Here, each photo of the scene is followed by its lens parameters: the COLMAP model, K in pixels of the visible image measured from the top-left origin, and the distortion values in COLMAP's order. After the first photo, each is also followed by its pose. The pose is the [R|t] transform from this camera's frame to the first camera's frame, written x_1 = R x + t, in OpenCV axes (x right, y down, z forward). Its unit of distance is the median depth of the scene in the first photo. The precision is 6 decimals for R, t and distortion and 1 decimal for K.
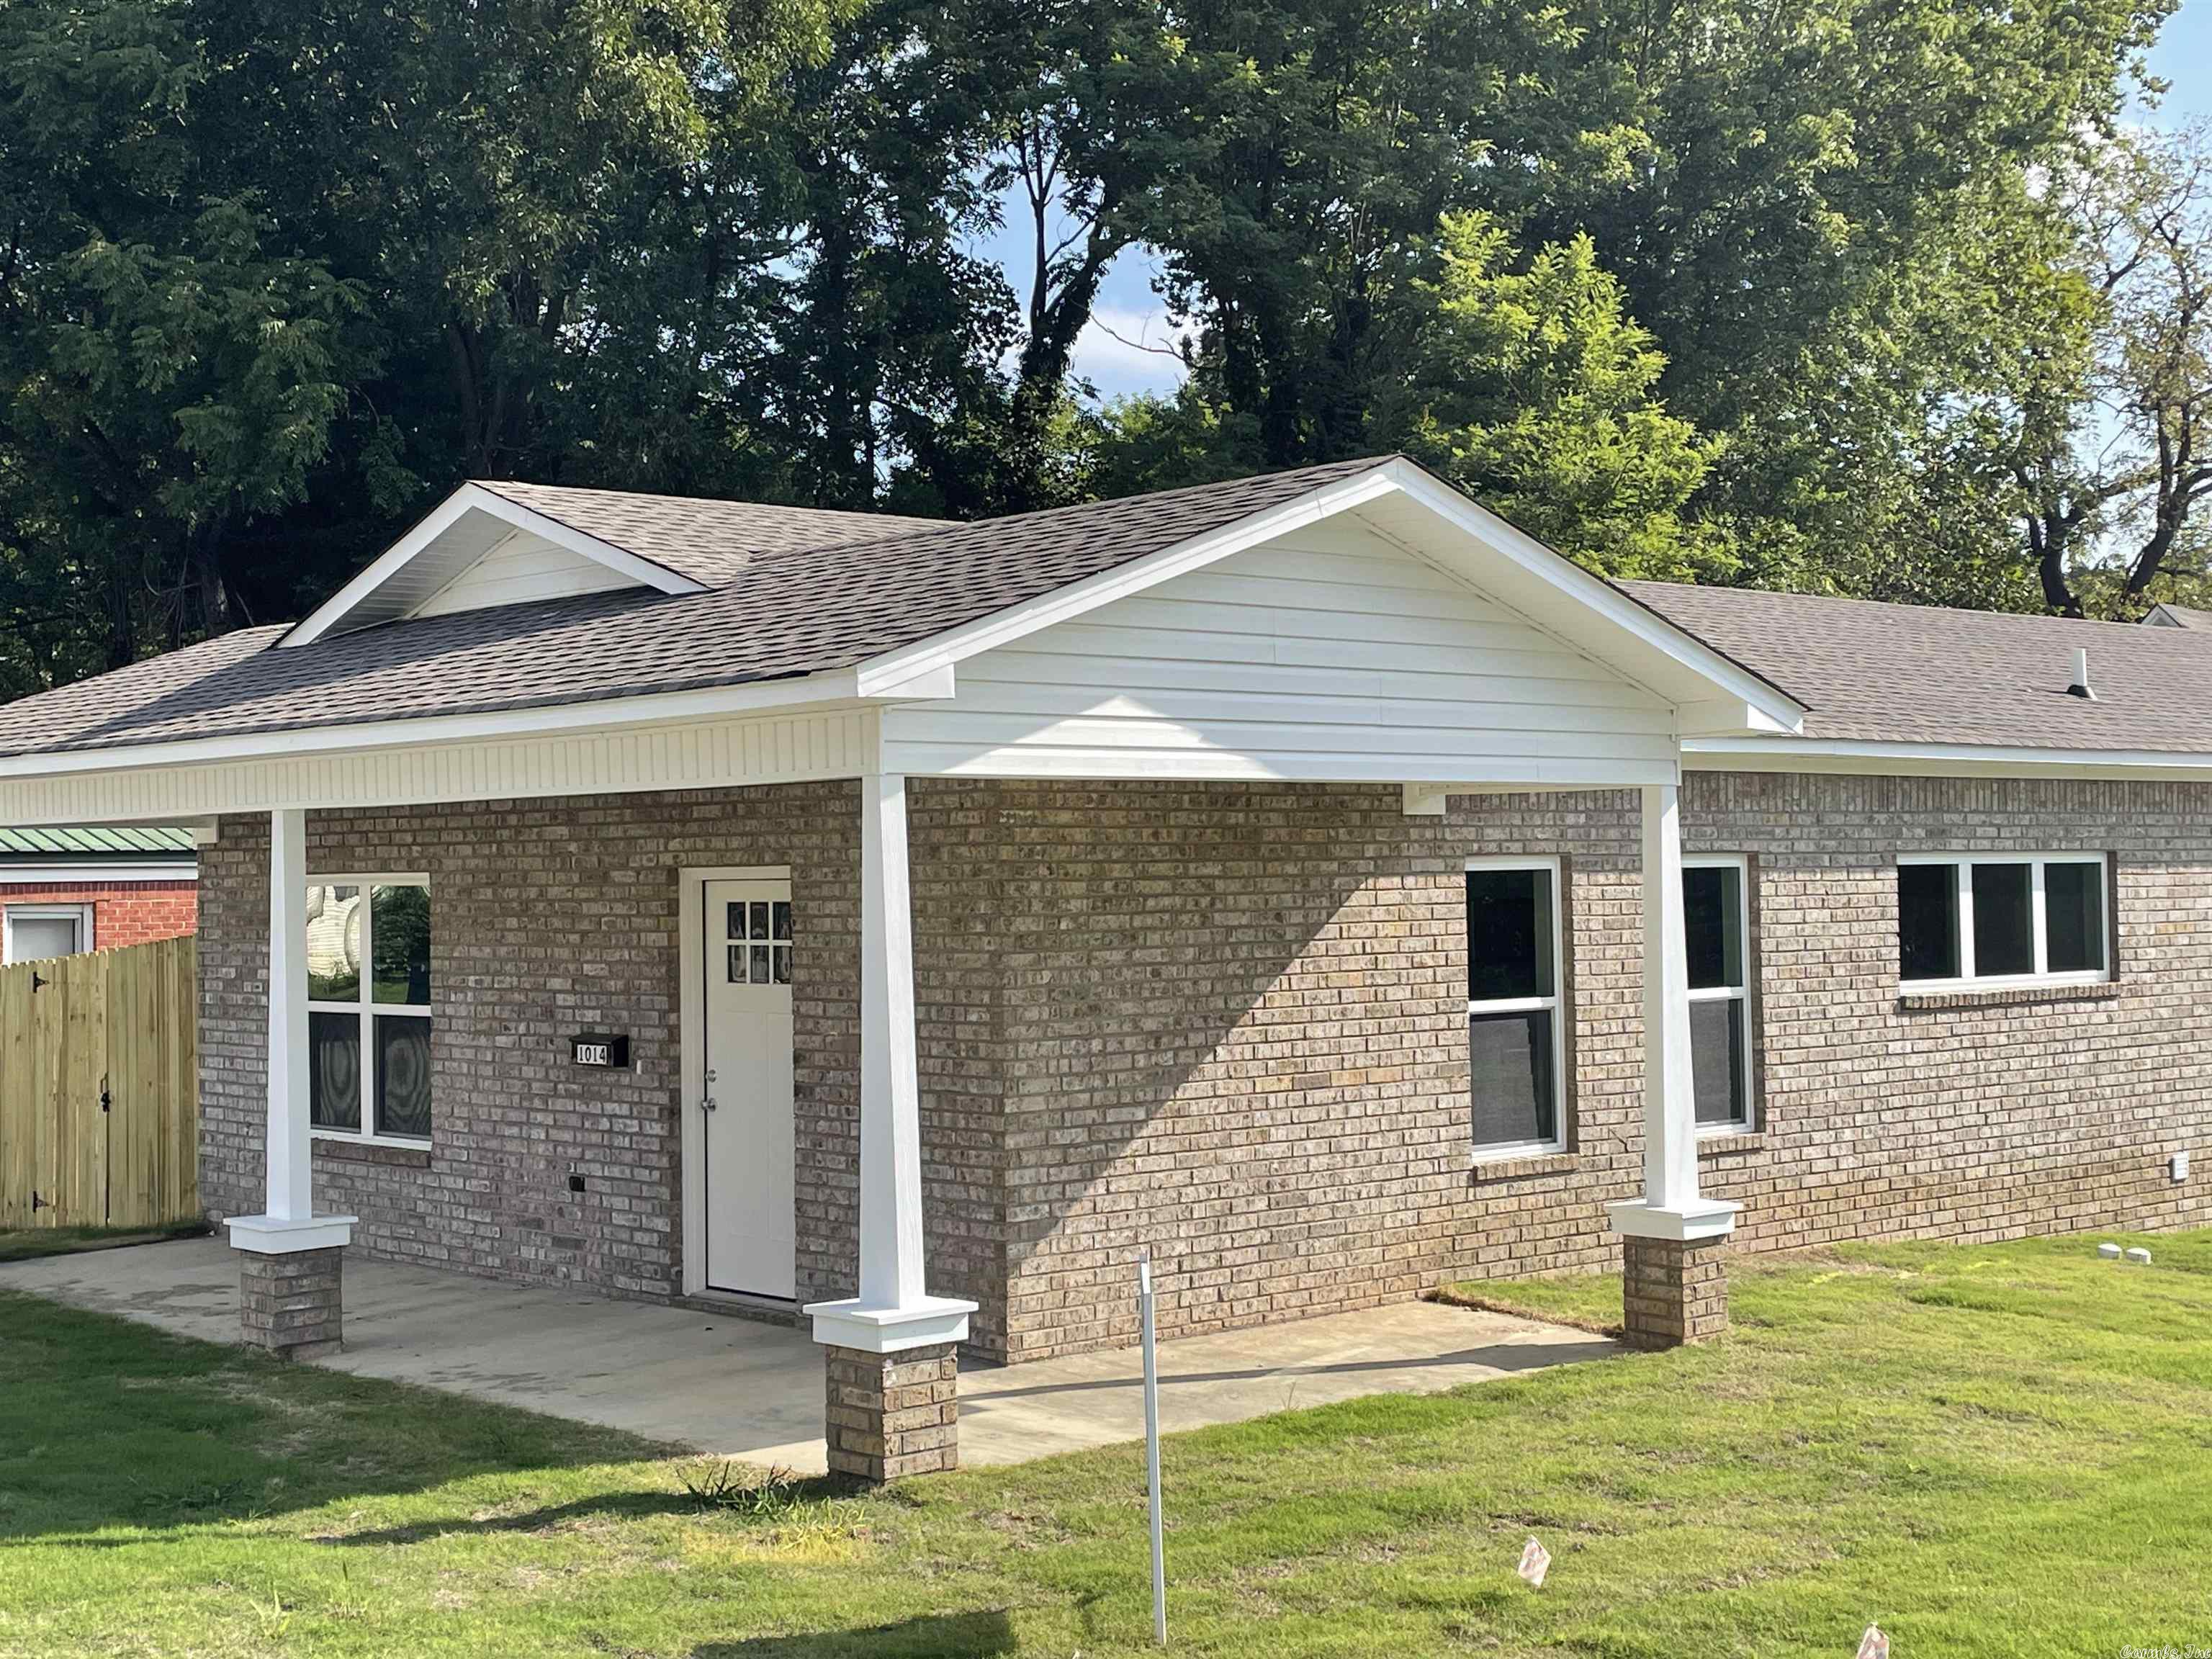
lens RADIAL K [[3026.9, 0, 1109.1], [0, 3026.9, 815.9], [0, 0, 1]] dist [0.115863, 0.000000]
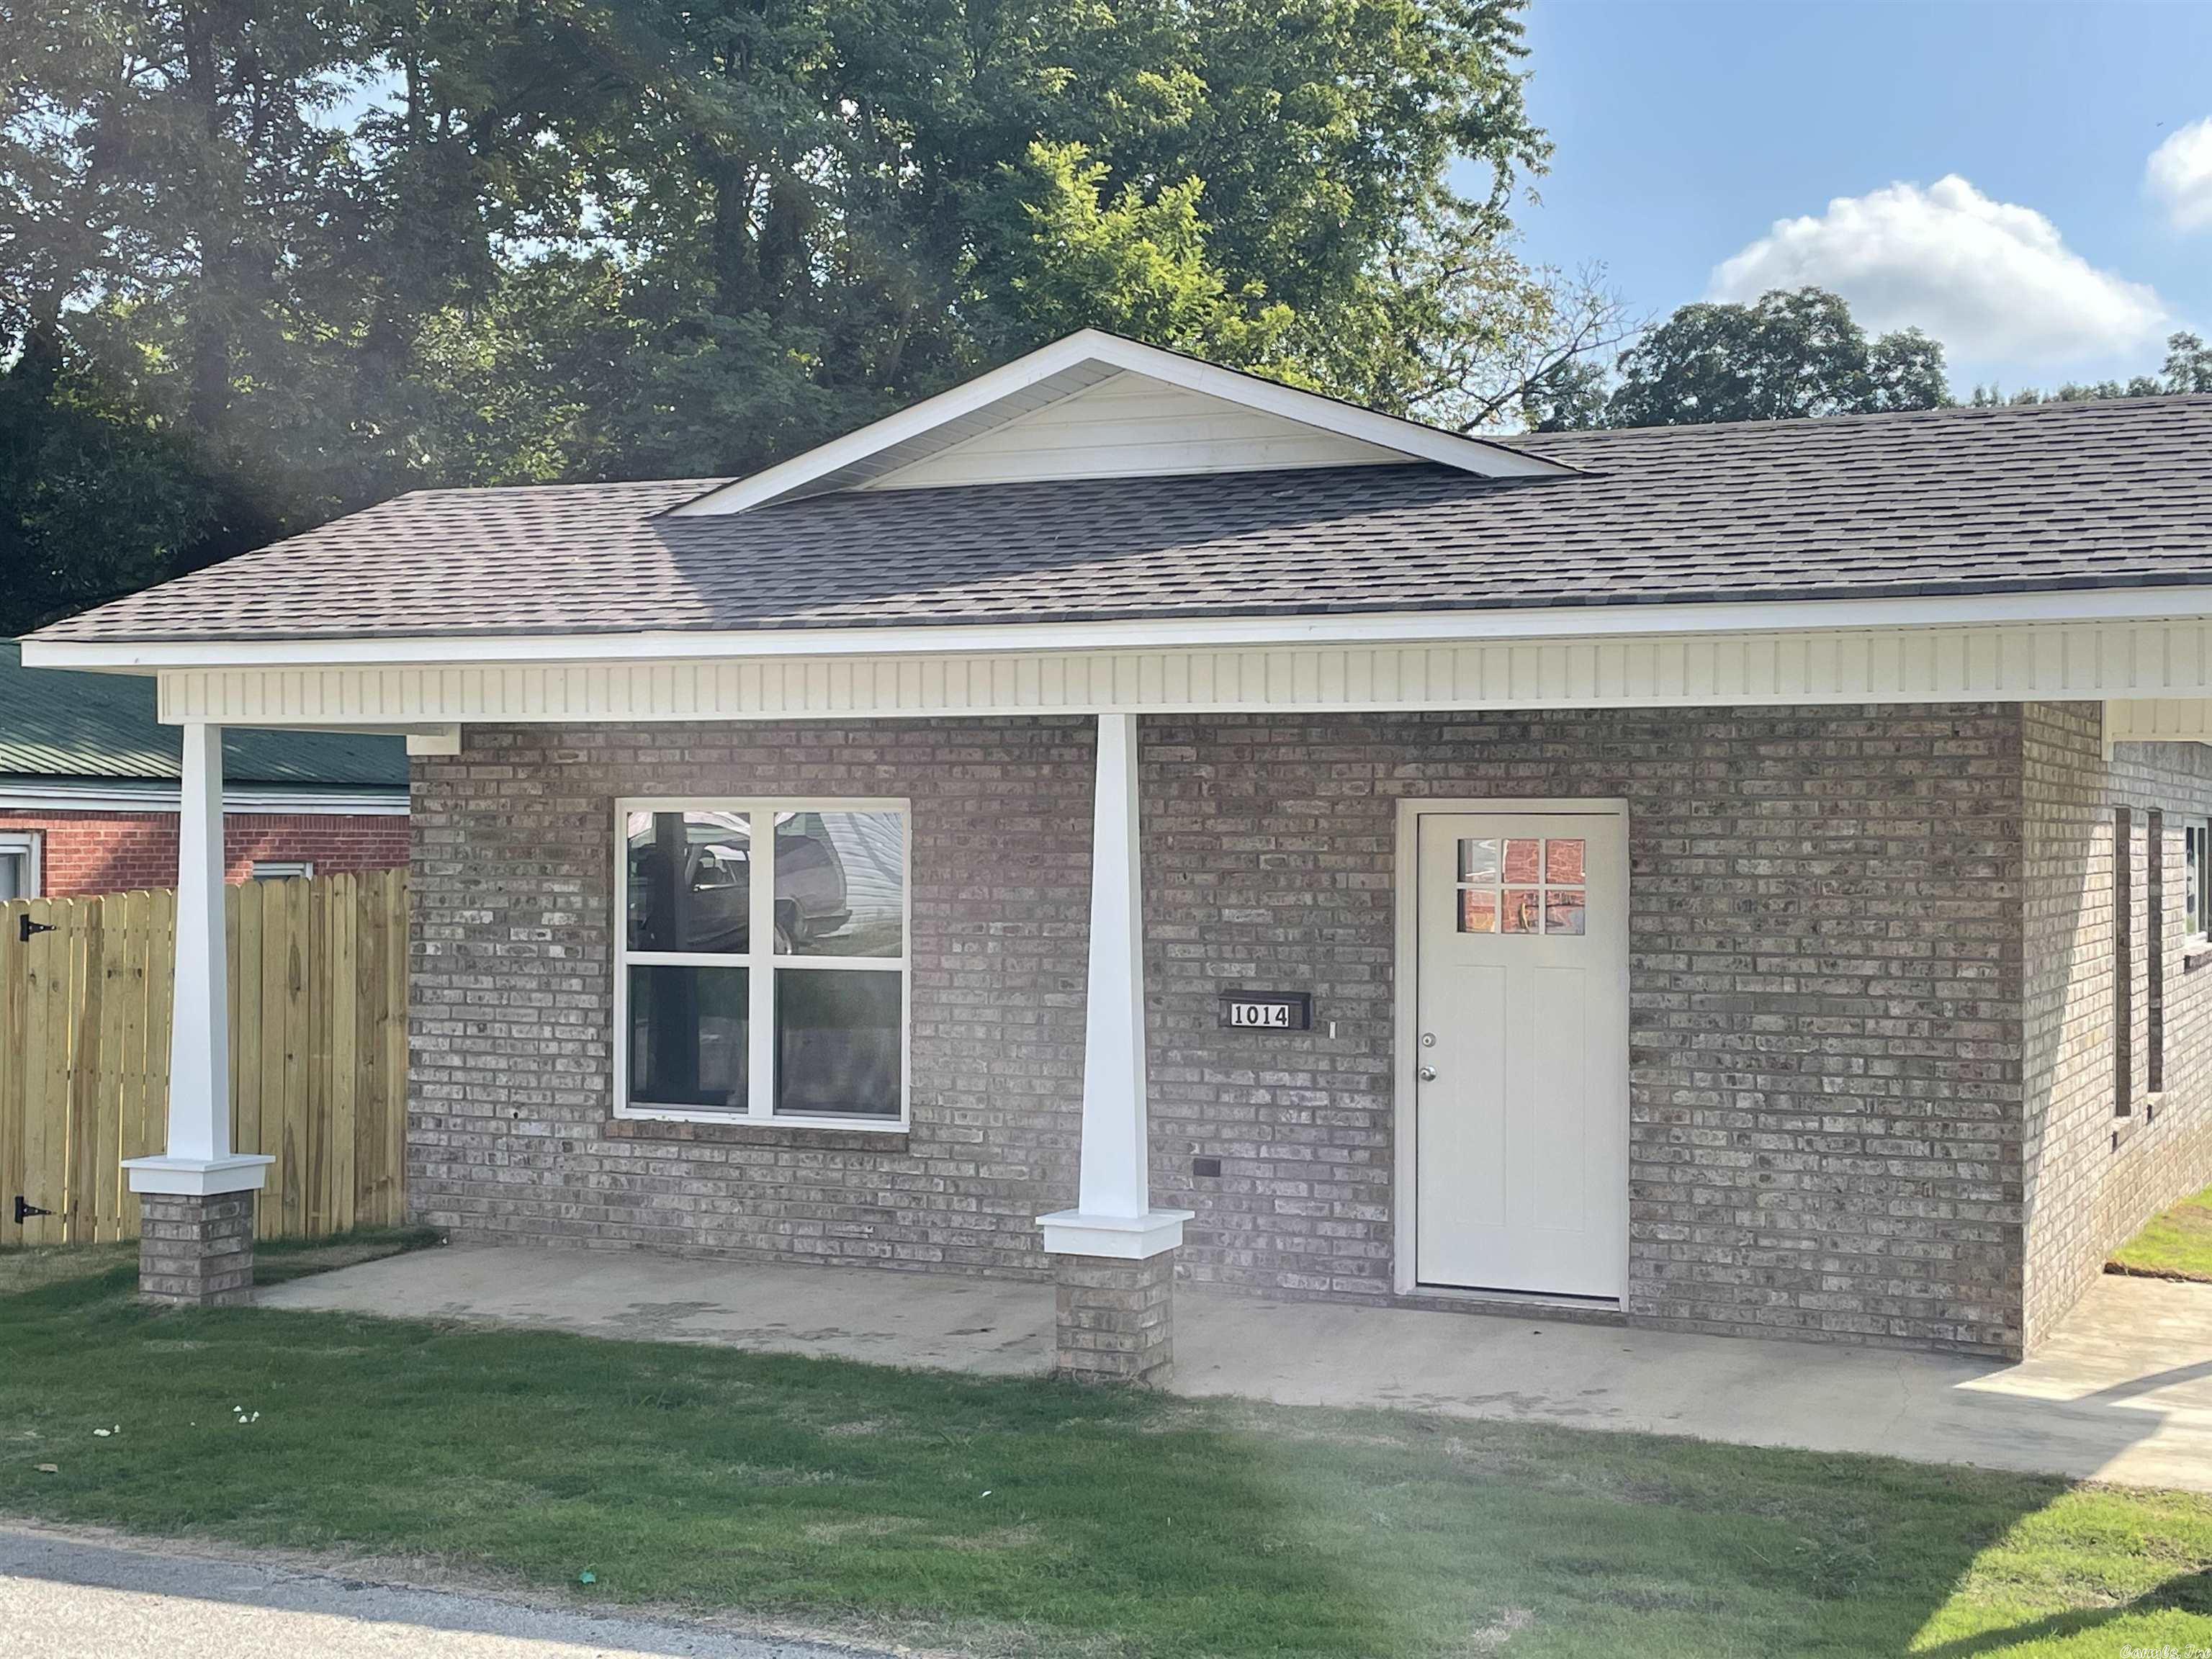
lens RADIAL K [[3026.9, 0, 1105.7], [0, 3026.9, 837.5], [0, 0, 1]] dist [0.115863, 0.000000]
pose [[0.919619, 0.018552, 0.392373, -0.553248], [-0.026046, 0.999566, 0.013784, 0.018534], [-0.391946, -0.022896, 0.919703, 0.243428]]
